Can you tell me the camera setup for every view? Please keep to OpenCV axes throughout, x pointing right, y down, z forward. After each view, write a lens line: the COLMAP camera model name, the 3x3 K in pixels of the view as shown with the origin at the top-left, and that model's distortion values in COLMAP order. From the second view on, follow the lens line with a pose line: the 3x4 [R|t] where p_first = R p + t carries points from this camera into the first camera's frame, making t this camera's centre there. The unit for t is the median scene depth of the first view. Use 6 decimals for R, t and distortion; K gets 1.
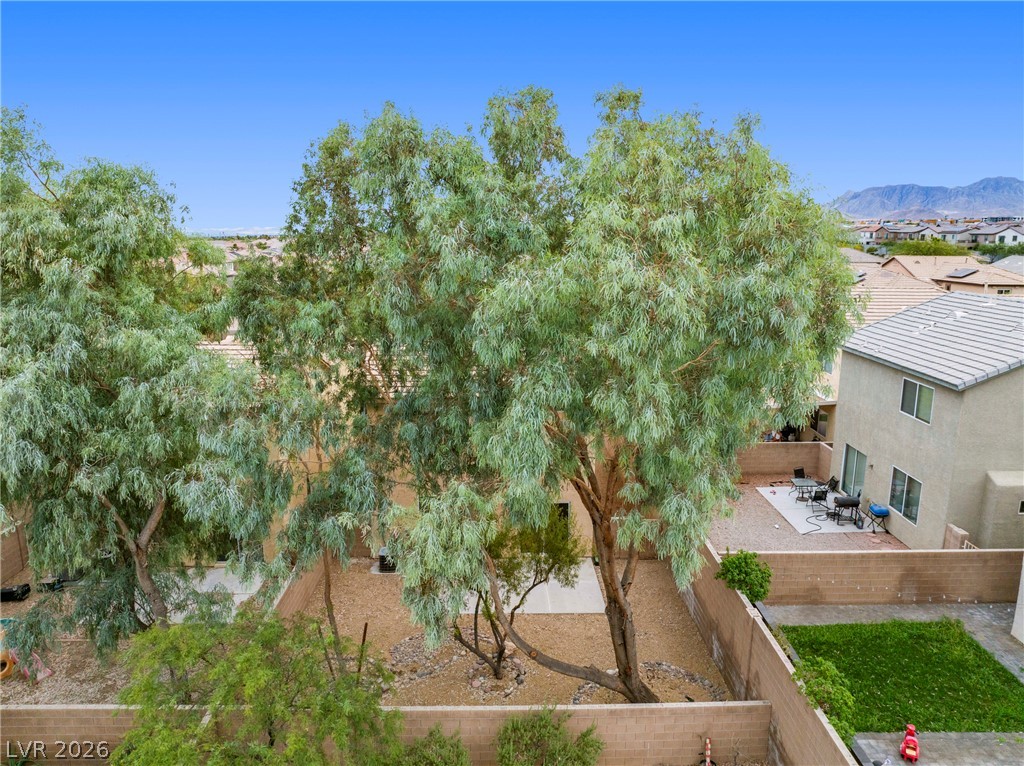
lens RADIAL K [[719.5, 0, 514.1], [0, 719.5, 384.3], [0, 0, 1]] dist [-0.083525, 0.049344]
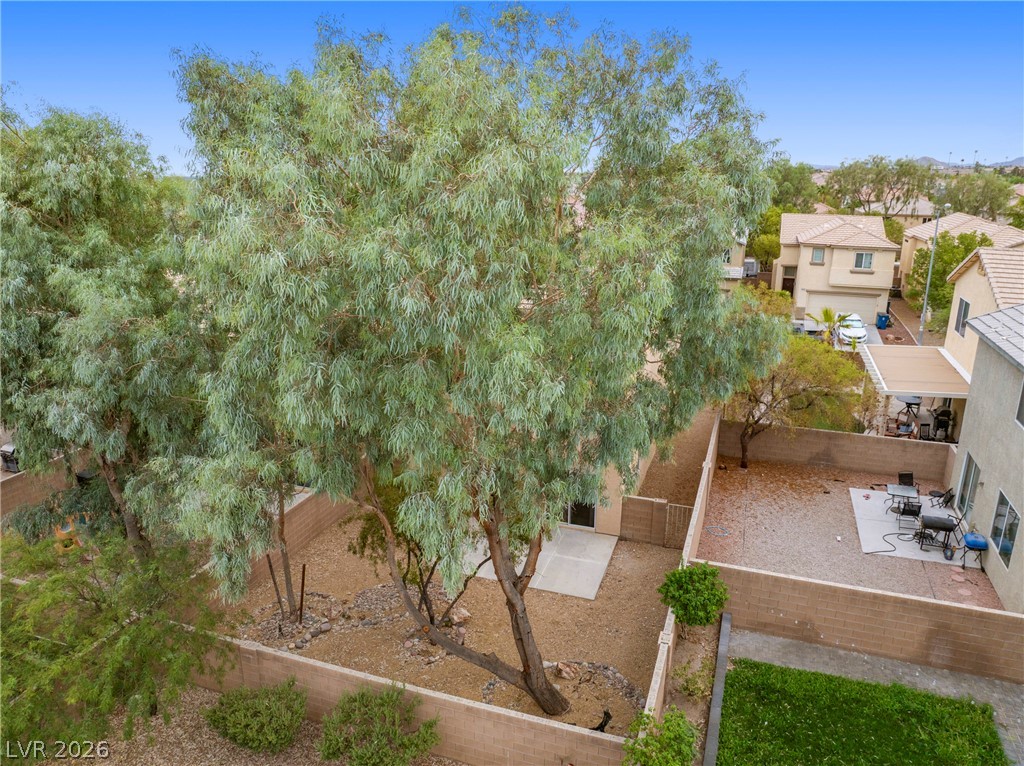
lens RADIAL K [[719.5, 0, 514.1], [0, 719.5, 384.3], [0, 0, 1]] dist [-0.083525, 0.049344]
pose [[0.939226, 0.101234, -0.328035, 0.314865], [-0.074671, 0.992898, 0.092619, -0.033311], [0.335081, -0.062495, 0.940114, 0.121536]]
